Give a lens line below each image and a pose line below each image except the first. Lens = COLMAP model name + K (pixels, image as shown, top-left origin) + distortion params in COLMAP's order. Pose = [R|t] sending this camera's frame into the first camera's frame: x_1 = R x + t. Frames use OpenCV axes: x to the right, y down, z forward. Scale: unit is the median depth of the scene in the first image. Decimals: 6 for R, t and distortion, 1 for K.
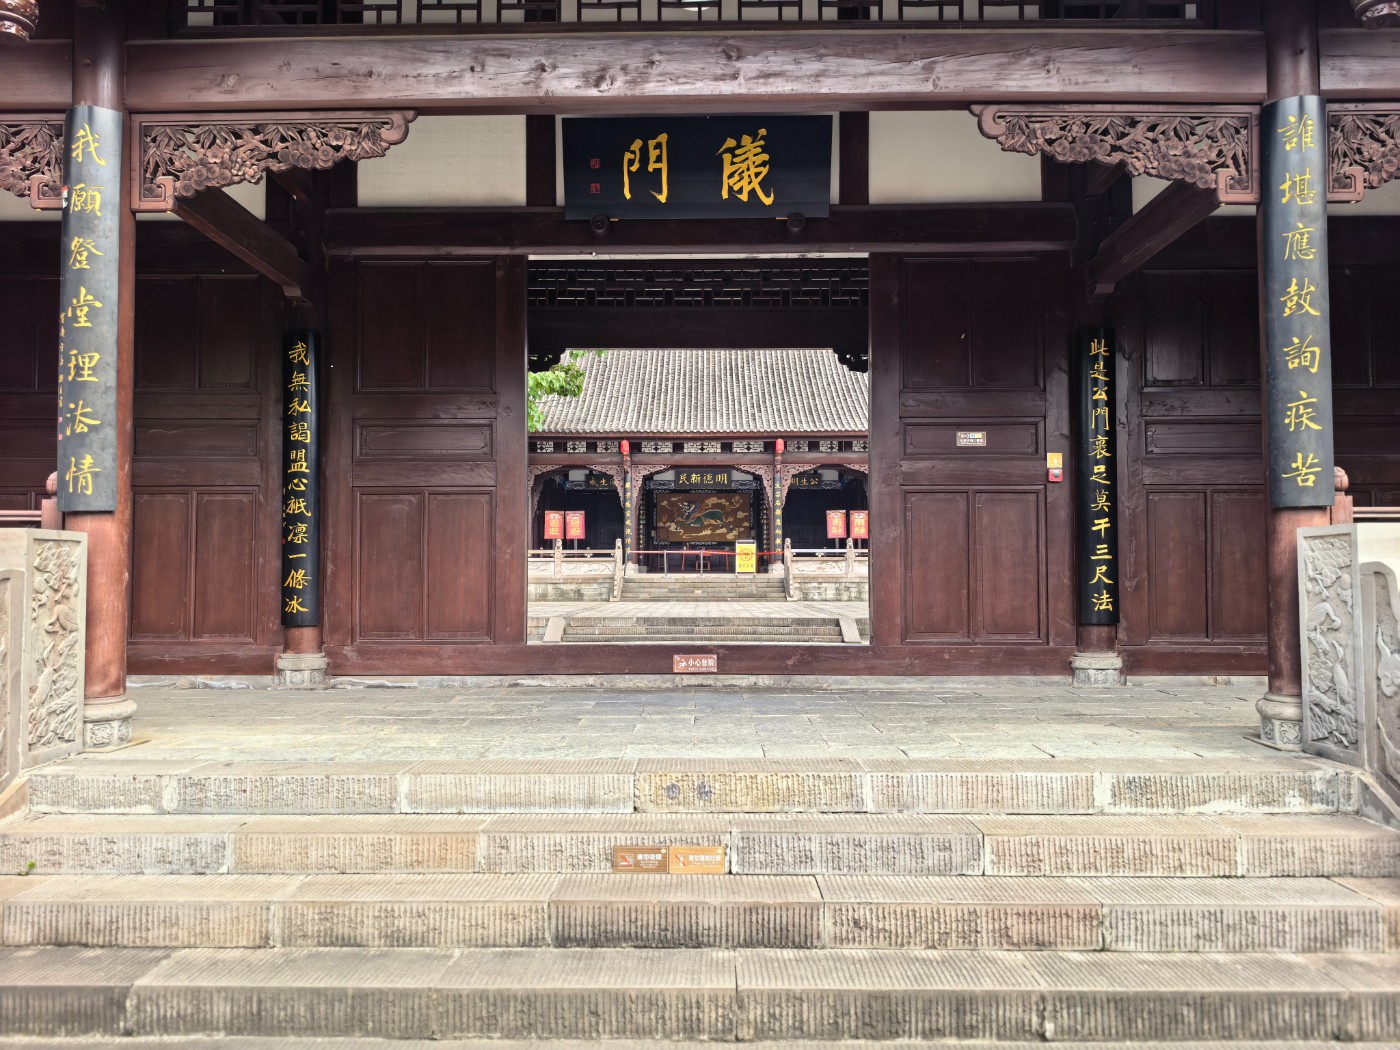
lens RADIAL K [[995.4, 0, 700.0], [0, 995.4, 525.0], [0, 0, 1]] dist [0.001827, -0.000521]
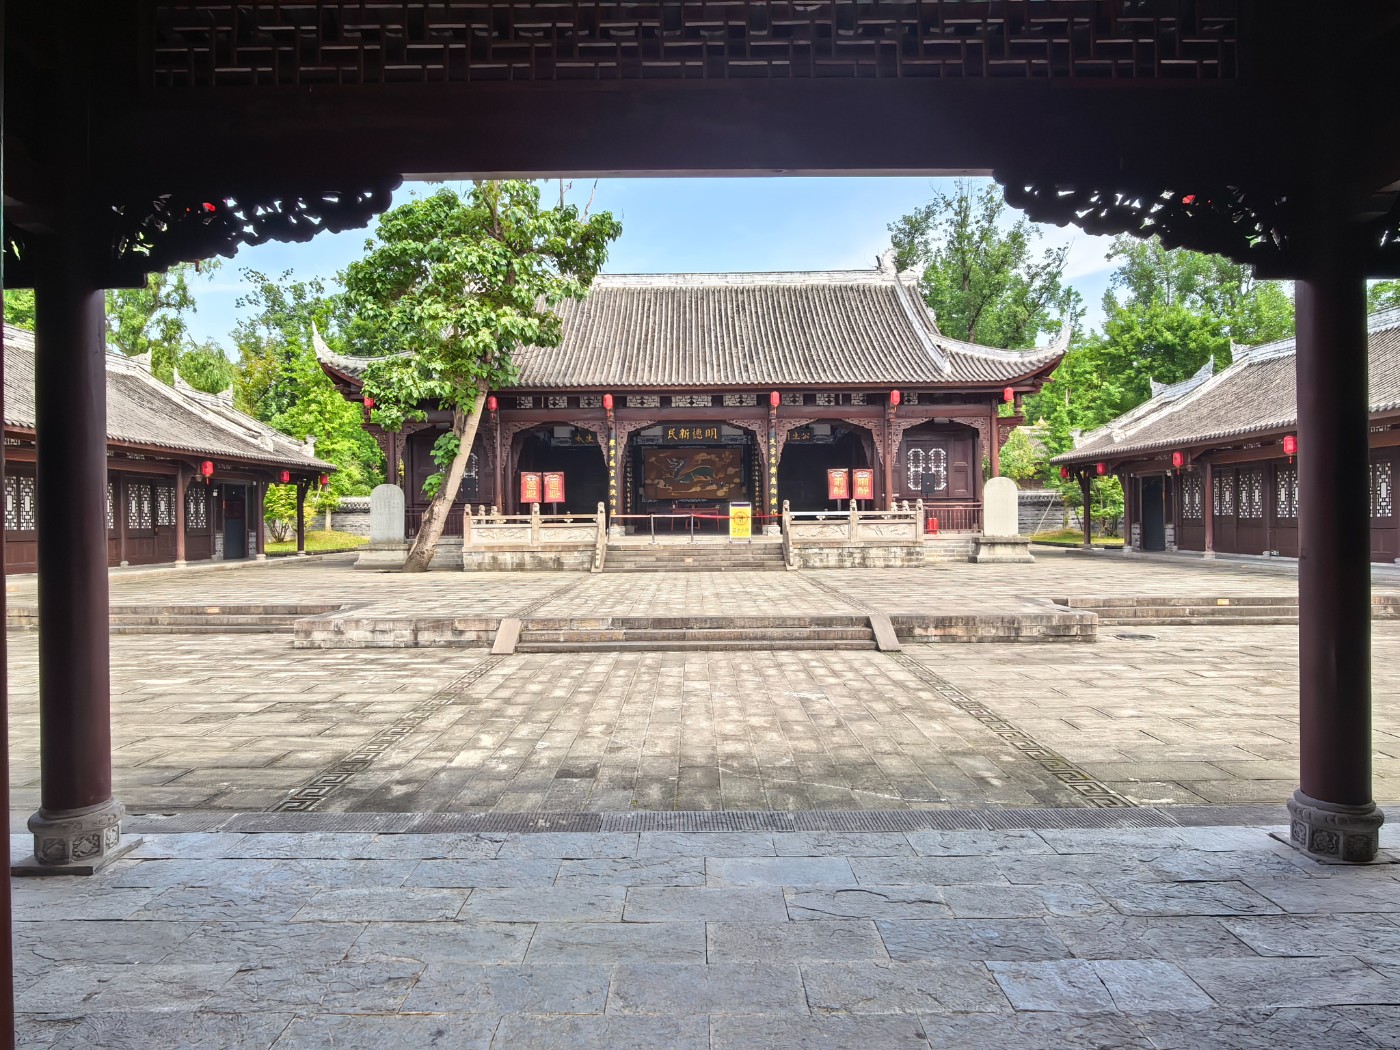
lens RADIAL K [[896.3, 0, 696.7], [0, 896.3, 511.5], [0, 0, 1]] dist [-0.109627, 0.000158]
pose [[0.999913, -0.009235, 0.009433, -0.001711], [0.008821, 0.999036, 0.042999, -0.011282], [-0.009821, -0.042912, 0.999031, 0.164888]]
